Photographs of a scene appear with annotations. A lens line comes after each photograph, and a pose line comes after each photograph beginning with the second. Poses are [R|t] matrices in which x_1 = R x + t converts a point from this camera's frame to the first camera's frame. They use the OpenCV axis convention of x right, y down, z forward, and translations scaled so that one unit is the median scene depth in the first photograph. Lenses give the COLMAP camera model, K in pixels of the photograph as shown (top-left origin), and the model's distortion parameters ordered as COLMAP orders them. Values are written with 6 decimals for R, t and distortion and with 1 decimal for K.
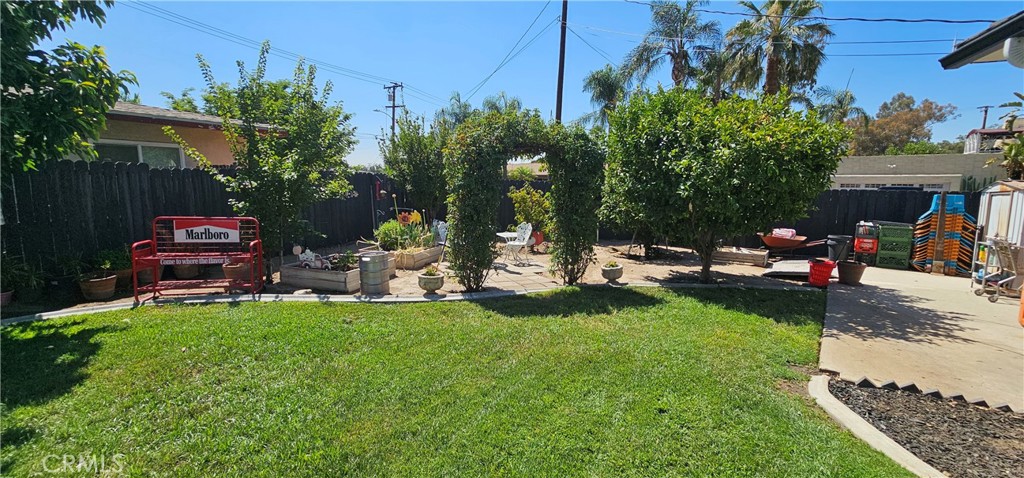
lens RADIAL K [[416.4, 0, 515.5], [0, 416.4, 238.8], [0, 0, 1]] dist [-0.001515, 0.000591]
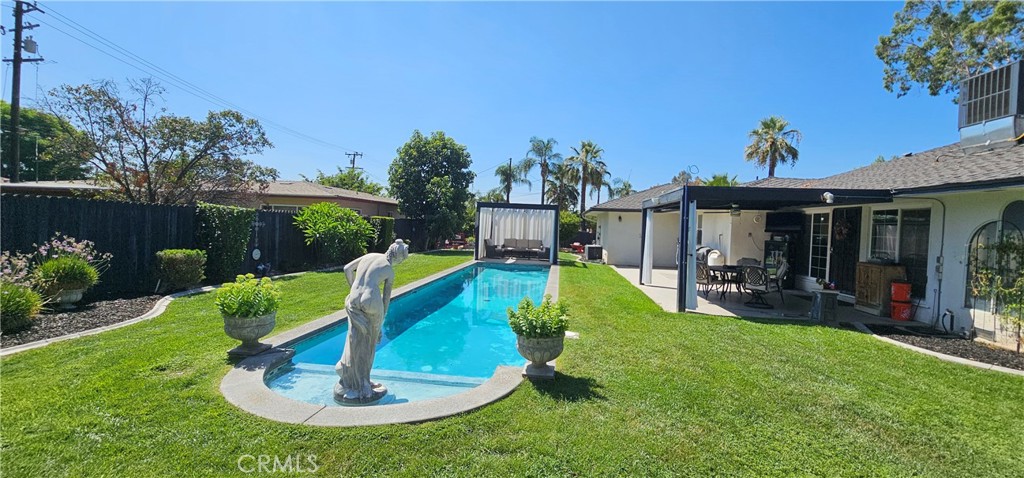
lens RADIAL K [[416.4, 0, 510.1], [0, 416.4, 237.4], [0, 0, 1]] dist [-0.001515, 0.000591]
pose [[0.954869, 0.022594, 0.296165, -0.349102], [0.008002, 0.994784, -0.101690, 0.108106], [-0.296918, 0.099471, 0.949708, -0.820426]]
